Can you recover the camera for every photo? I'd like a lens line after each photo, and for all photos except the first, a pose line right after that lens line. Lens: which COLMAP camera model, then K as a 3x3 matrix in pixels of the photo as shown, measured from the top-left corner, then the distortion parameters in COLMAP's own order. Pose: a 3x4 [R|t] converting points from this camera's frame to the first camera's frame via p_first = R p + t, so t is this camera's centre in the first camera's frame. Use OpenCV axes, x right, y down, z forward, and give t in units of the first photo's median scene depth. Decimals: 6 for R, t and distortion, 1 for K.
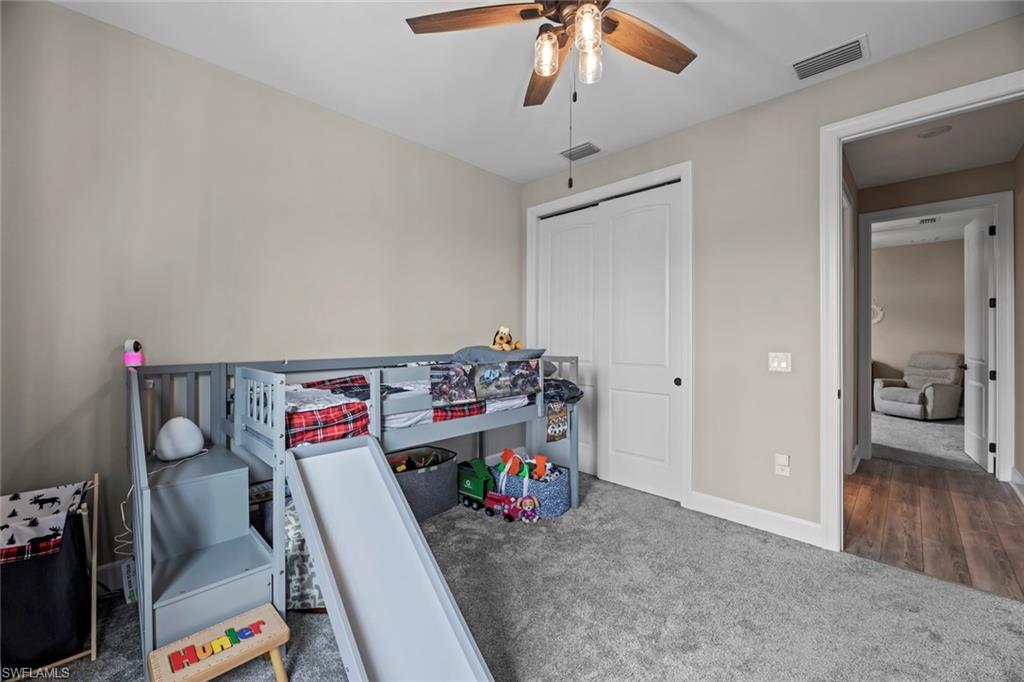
lens RADIAL K [[412.3, 0, 509.6], [0, 412.3, 337.3], [0, 0, 1]] dist [0.000512, 0.000072]
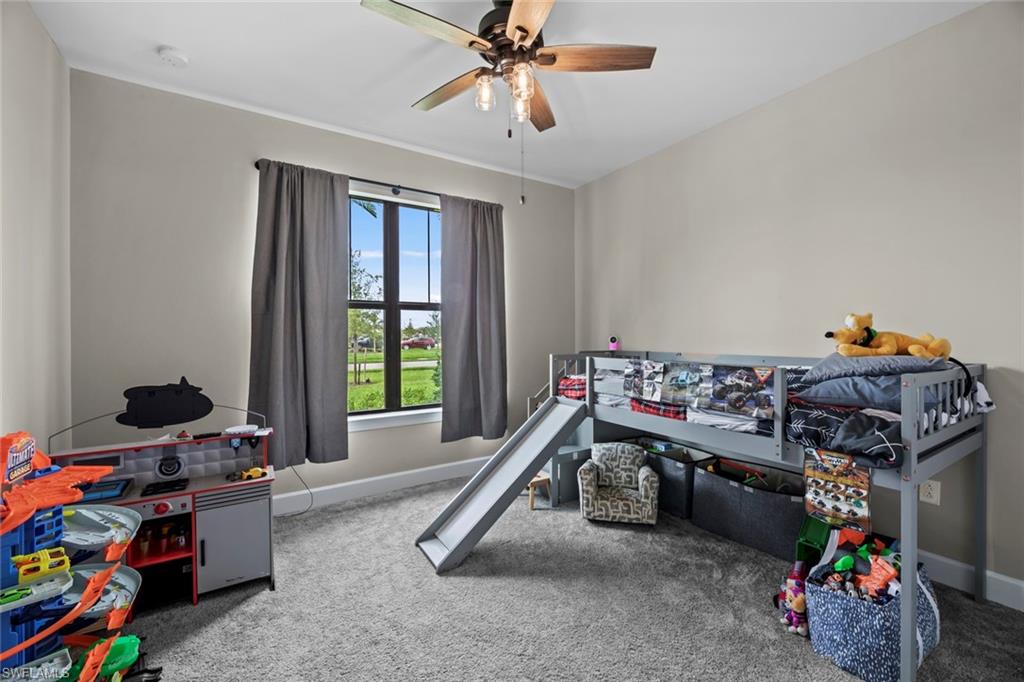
lens RADIAL K [[412.3, 0, 509.6], [0, 412.3, 337.3], [0, 0, 1]] dist [0.000512, 0.000072]
pose [[-0.233696, 0.002927, -0.972305, 0.853605], [0.000746, 0.999996, 0.002831, 0.004783], [0.972309, -0.000064, -0.233697, 0.823772]]
